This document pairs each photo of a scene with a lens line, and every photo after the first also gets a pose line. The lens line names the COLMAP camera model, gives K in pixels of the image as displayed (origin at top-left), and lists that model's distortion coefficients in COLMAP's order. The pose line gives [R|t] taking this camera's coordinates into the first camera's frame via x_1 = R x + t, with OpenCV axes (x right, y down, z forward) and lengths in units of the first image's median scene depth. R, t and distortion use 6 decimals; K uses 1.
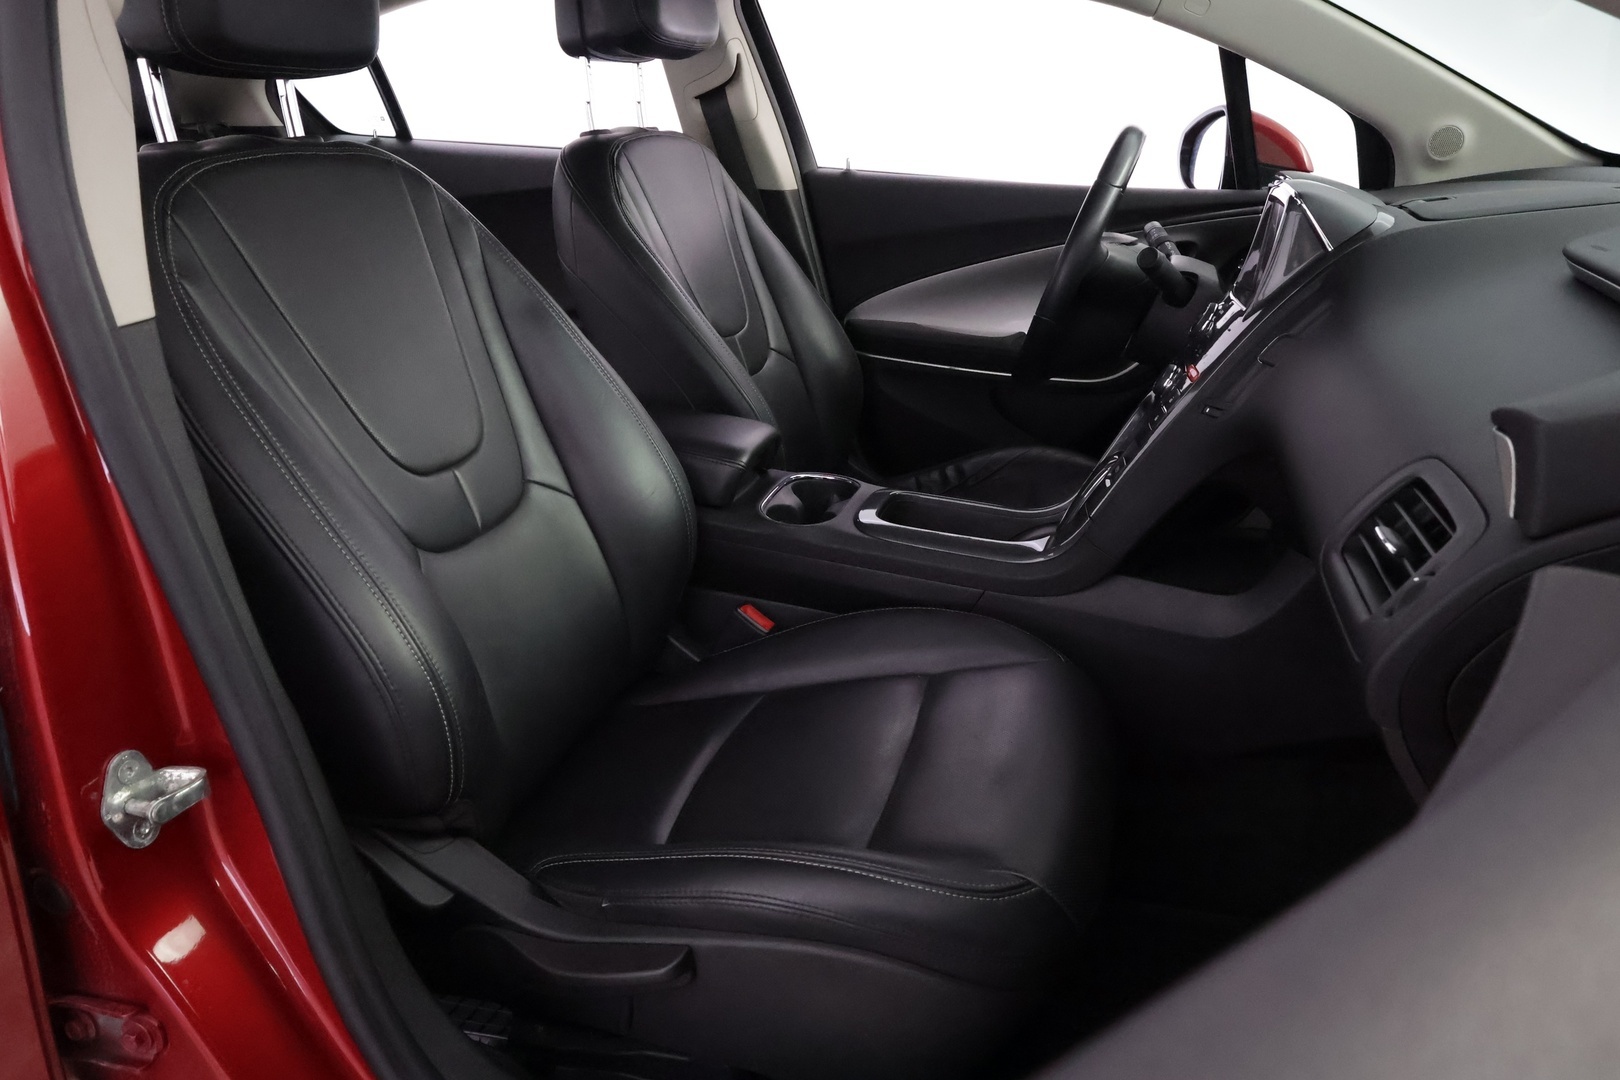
lens RADIAL K [[1162.8, 0, 798.7], [0, 1162.8, 549.8], [0, 0, 1]] dist [0.006988, 0.003383]
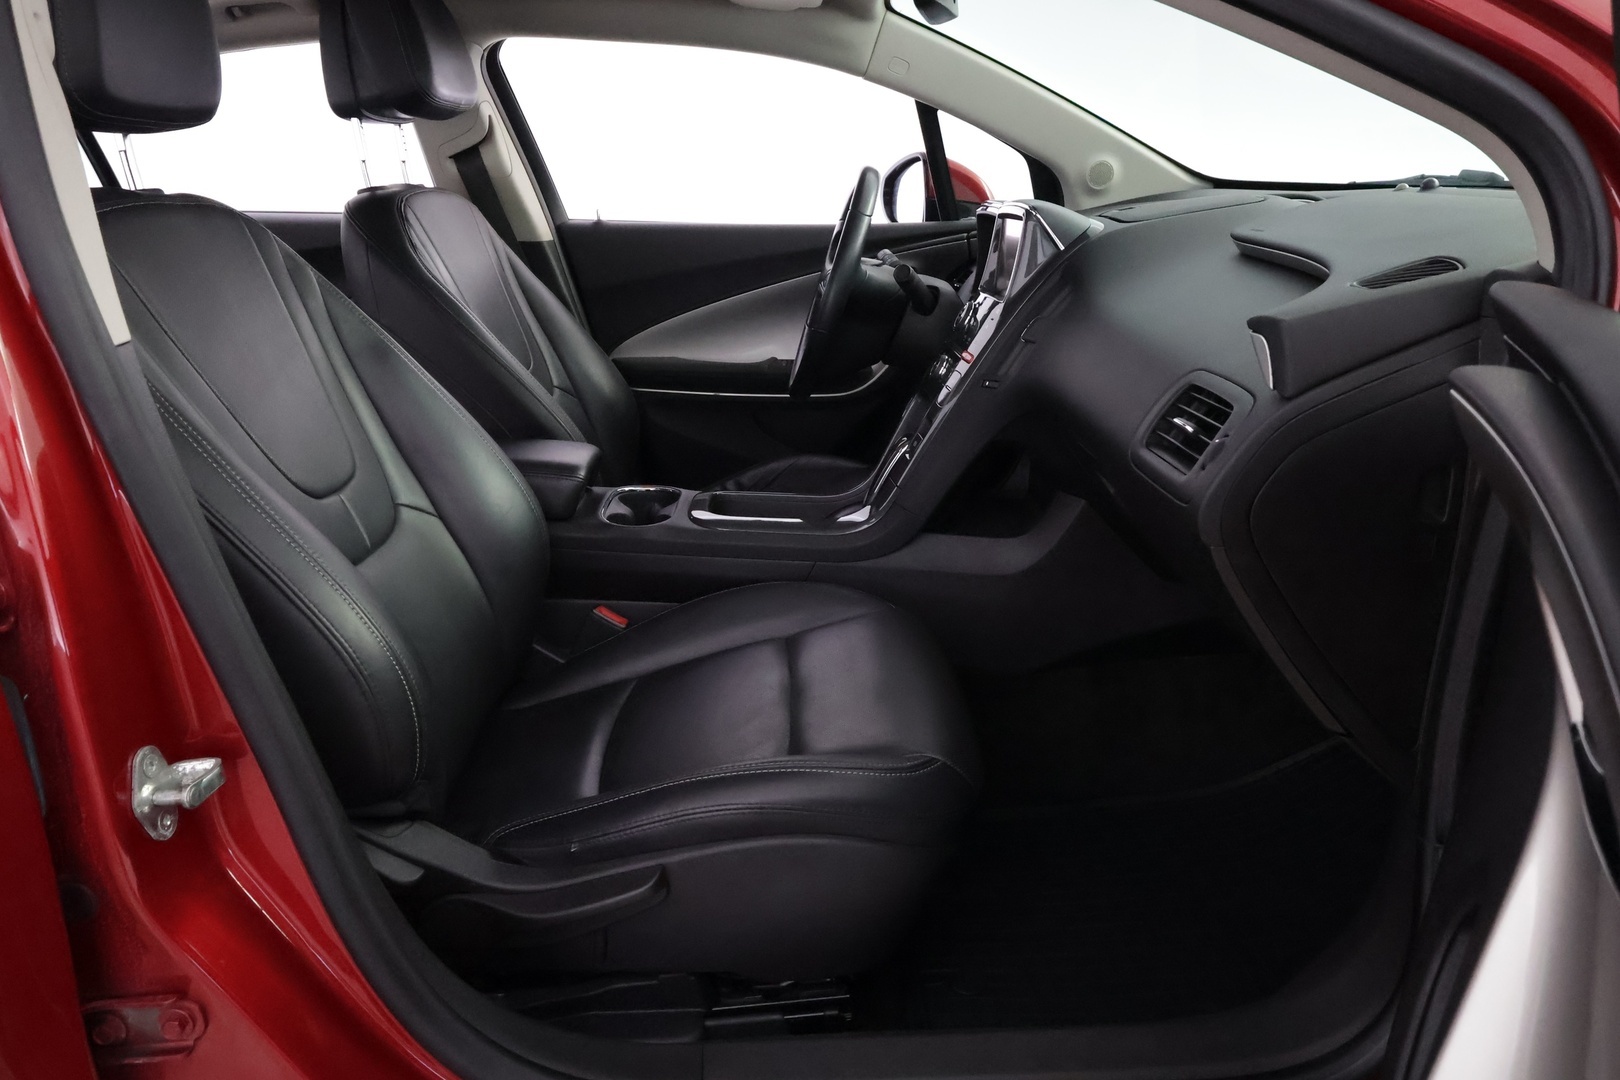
lens RADIAL K [[1162.8, 0, 798.7], [0, 1162.8, 549.8], [0, 0, 1]] dist [0.006988, 0.003383]
pose [[0.959412, -0.114422, 0.257754, -0.153417], [0.128268, 0.991030, -0.037502, 0.065098], [-0.251151, 0.069042, 0.965482, -0.105140]]
